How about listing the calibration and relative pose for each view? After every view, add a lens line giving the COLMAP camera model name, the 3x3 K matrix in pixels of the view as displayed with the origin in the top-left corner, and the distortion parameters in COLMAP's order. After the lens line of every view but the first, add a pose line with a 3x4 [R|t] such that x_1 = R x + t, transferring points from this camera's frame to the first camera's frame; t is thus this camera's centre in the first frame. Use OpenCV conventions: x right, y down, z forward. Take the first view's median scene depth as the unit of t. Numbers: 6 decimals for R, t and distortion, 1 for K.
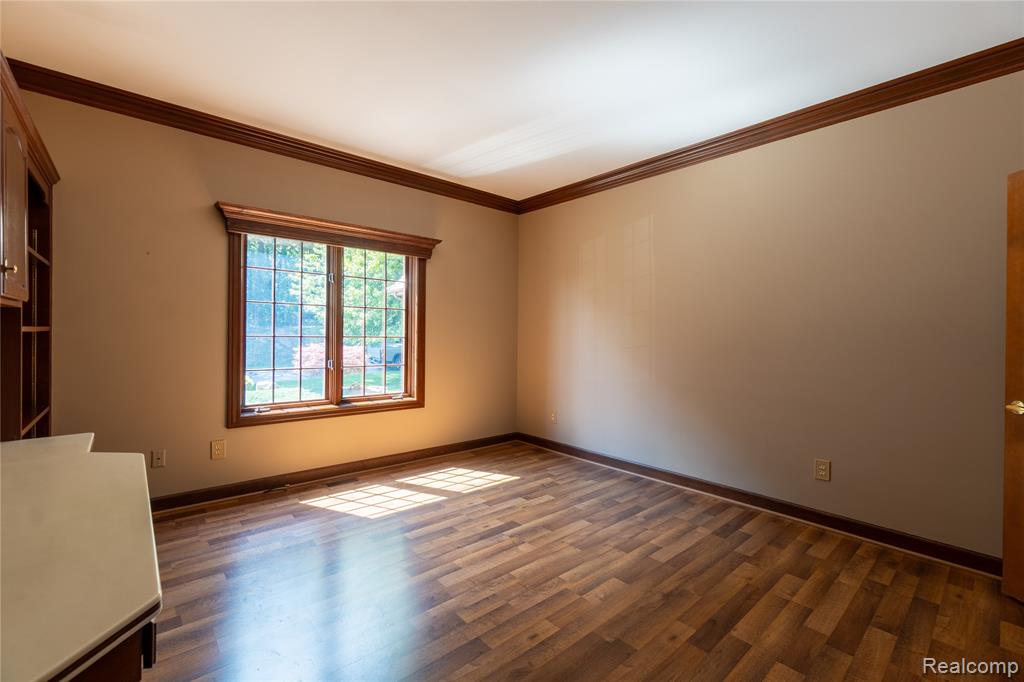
lens RADIAL K [[440.6, 0, 515.2], [0, 440.6, 336.1], [0, 0, 1]] dist [-0.005287, 0.000520]
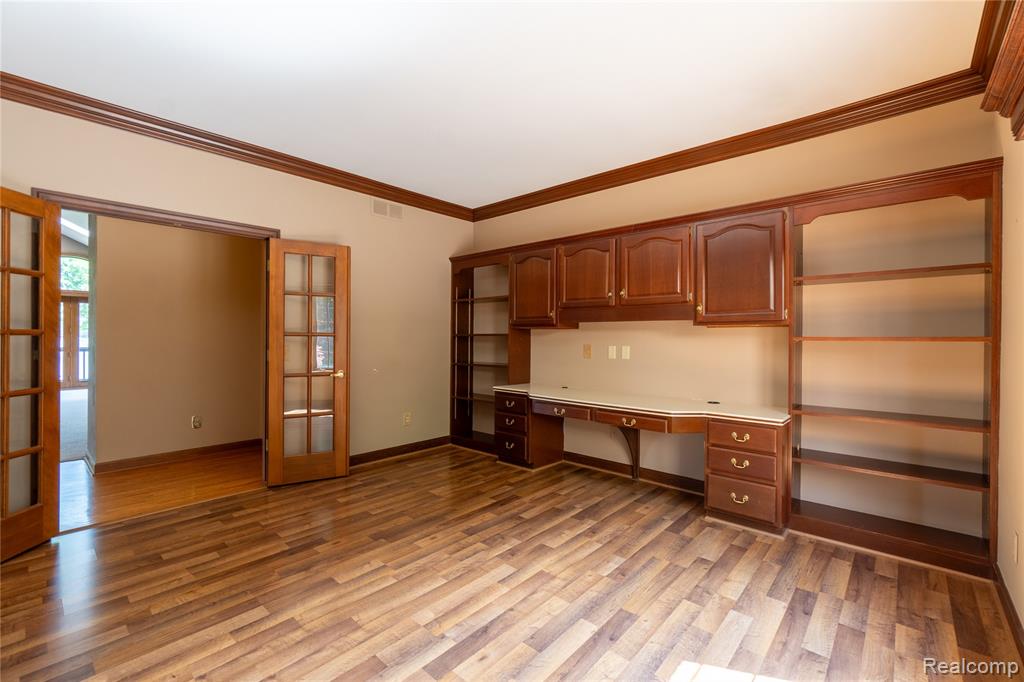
lens RADIAL K [[440.6, 0, 515.2], [0, 440.6, 336.1], [0, 0, 1]] dist [-0.005287, 0.000520]
pose [[-0.993195, -0.015909, -0.115371, -0.028843], [-0.016326, 0.999863, 0.002667, -0.008164], [0.115313, 0.004532, -0.993319, 1.403159]]
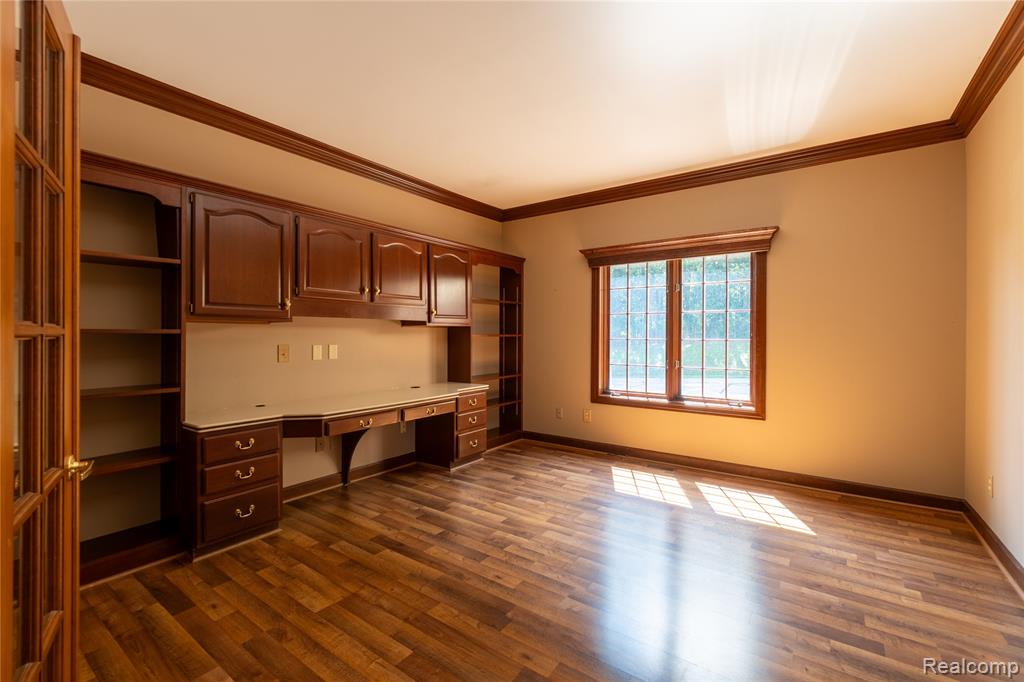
lens RADIAL K [[440.6, 0, 515.2], [0, 440.6, 336.1], [0, 0, 1]] dist [-0.005287, 0.000520]
pose [[0.223338, -0.008804, -0.974701, 0.712372], [-0.003229, 0.999947, -0.009772, 0.005048], [0.974736, 0.005330, 0.223297, 0.424400]]
